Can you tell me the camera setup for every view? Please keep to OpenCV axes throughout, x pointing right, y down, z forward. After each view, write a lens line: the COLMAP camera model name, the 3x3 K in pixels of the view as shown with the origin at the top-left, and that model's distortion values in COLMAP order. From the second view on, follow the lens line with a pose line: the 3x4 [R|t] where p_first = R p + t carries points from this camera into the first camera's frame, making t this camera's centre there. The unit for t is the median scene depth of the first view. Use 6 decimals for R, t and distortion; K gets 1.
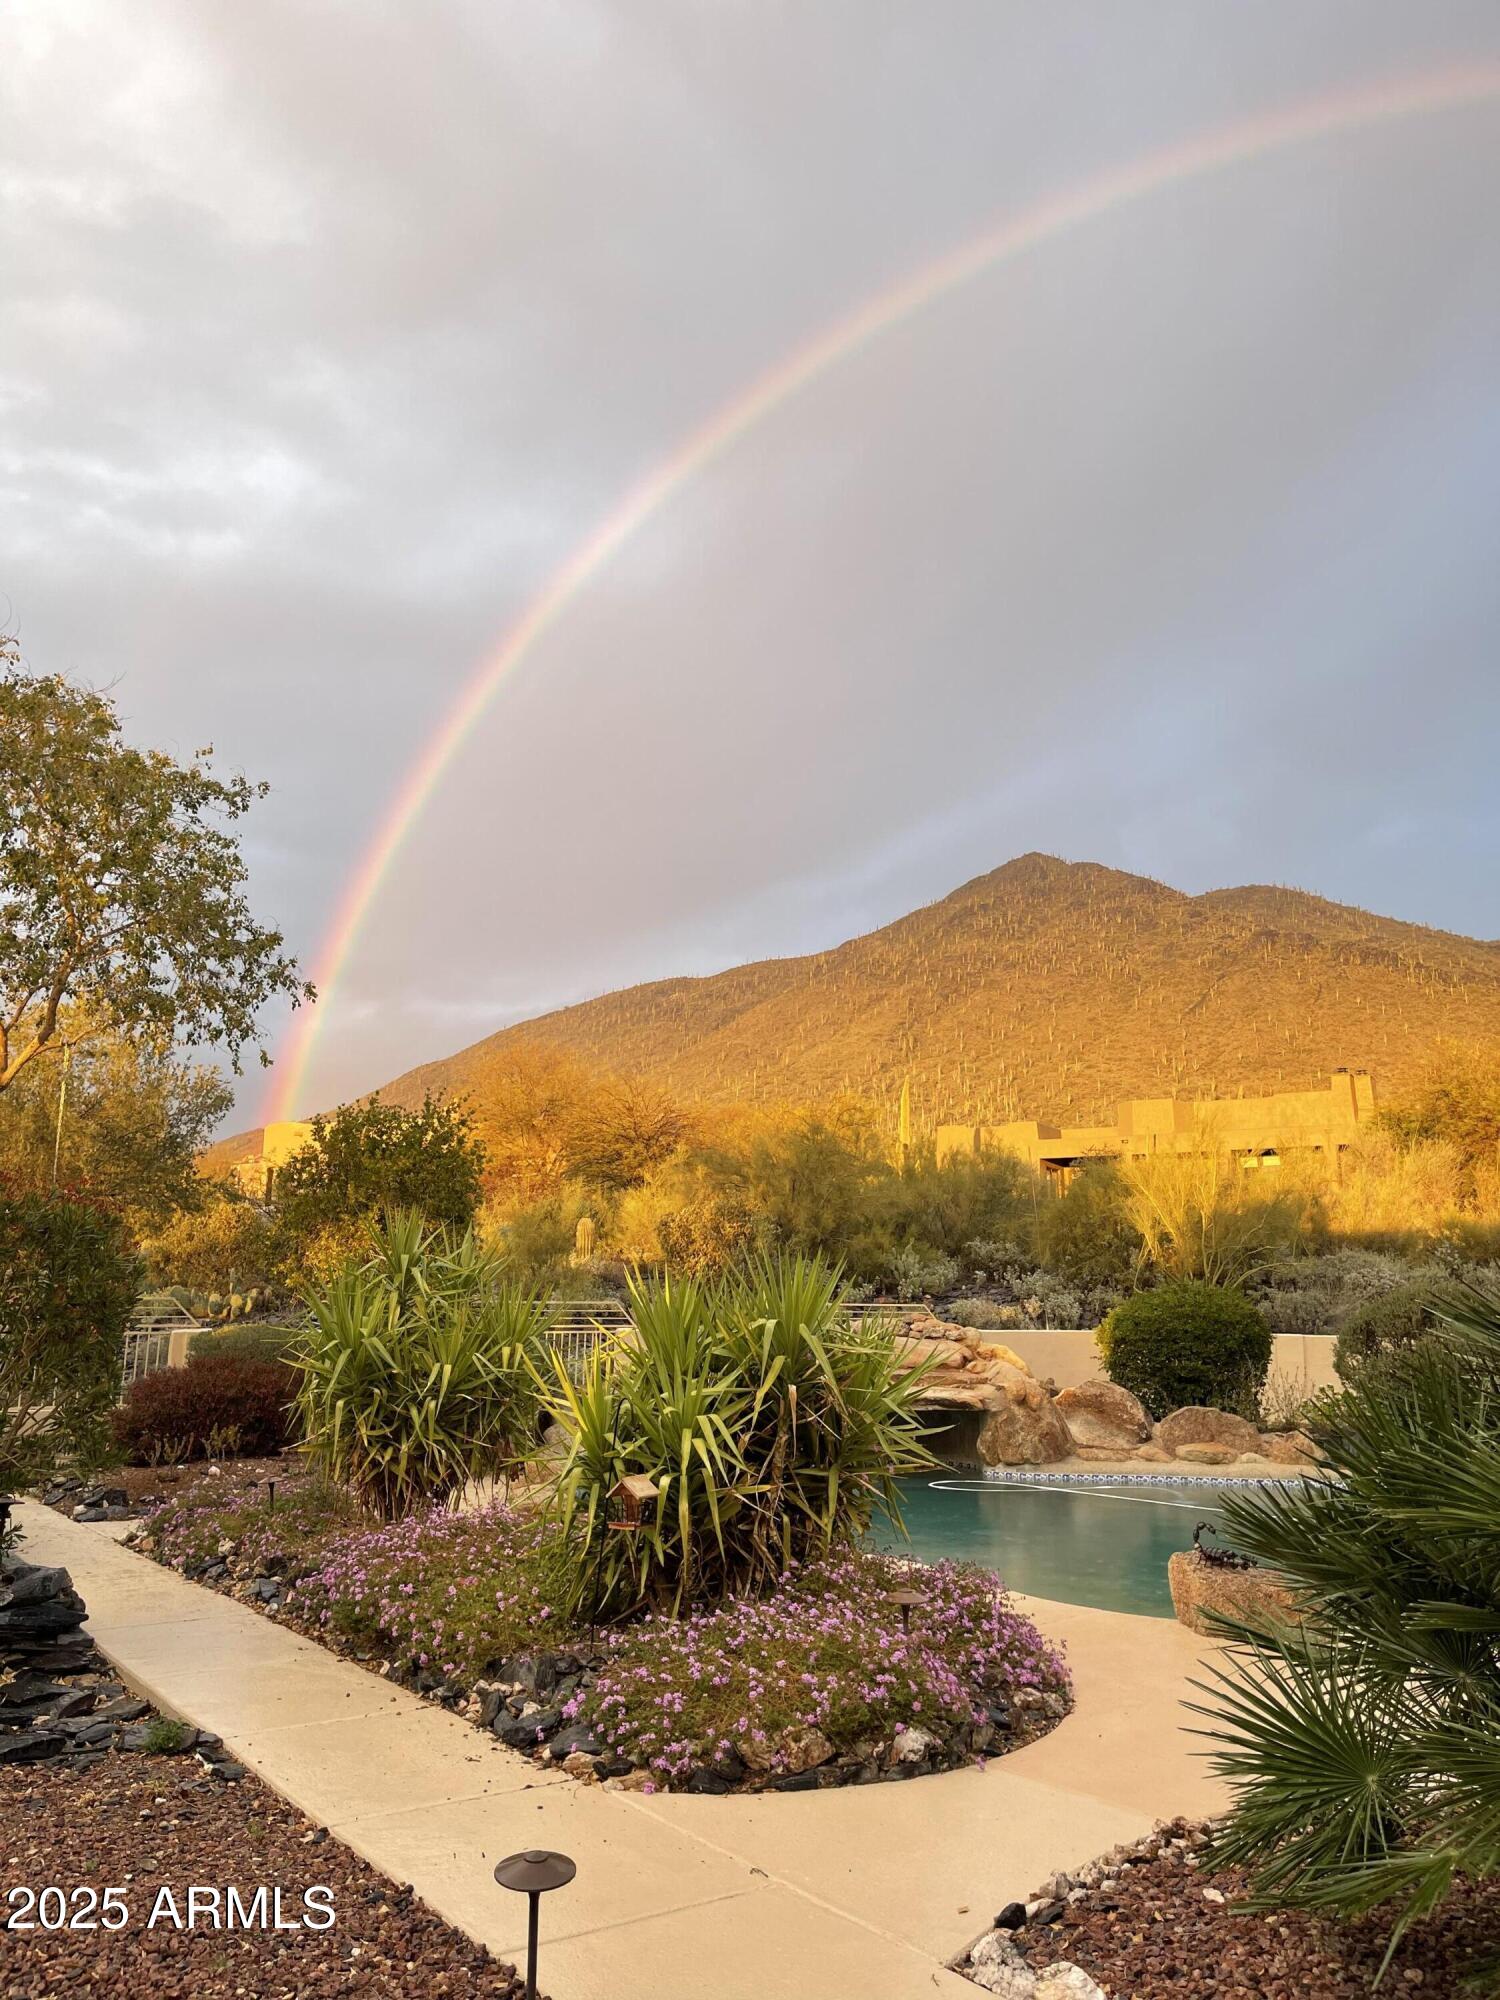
lens RADIAL K [[1546.4, 0, 750.0], [0, 1546.4, 1000.0], [0, 0, 1]] dist [0.053944, -0.000056]
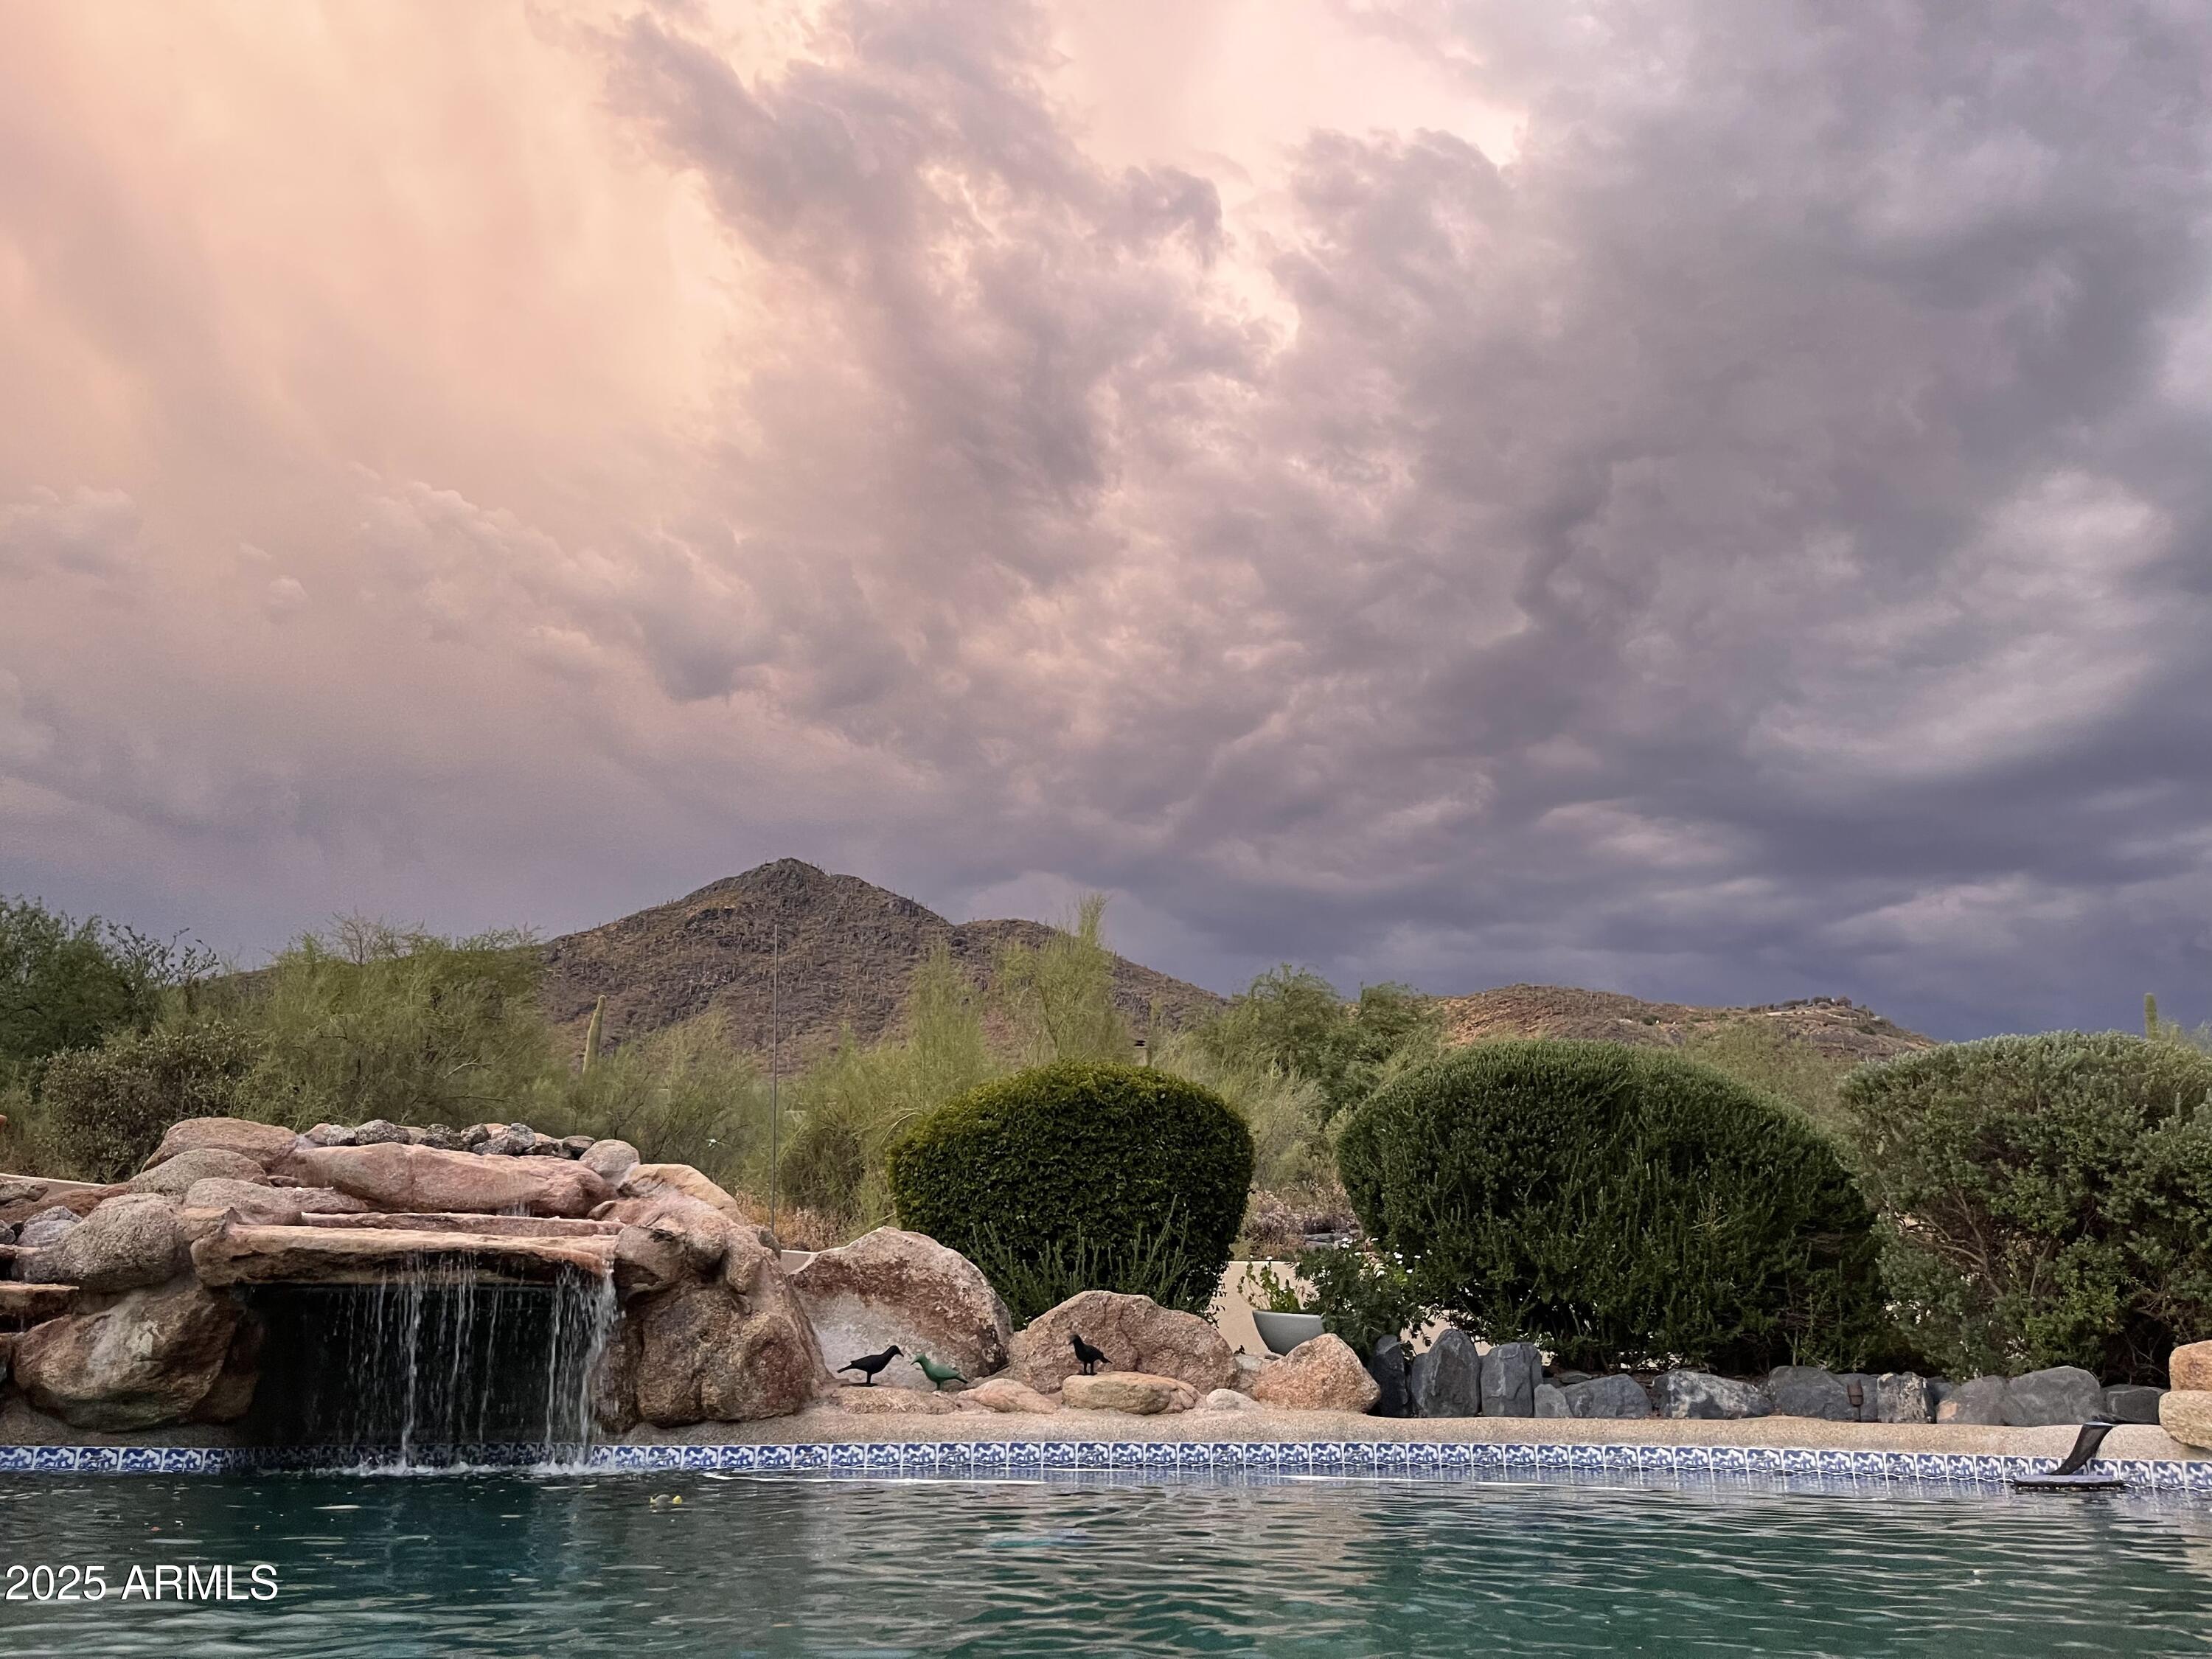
lens RADIAL K [[1701.8, 0, 1106.0], [0, 1701.8, 829.5], [0, 0, 1]] dist [0.000876, -0.071496]
pose [[0.928019, 0.122242, 0.351907, 0.100708], [-0.078175, 0.987499, -0.136872, 0.198610], [-0.364239, 0.099509, 0.925974, 0.543822]]
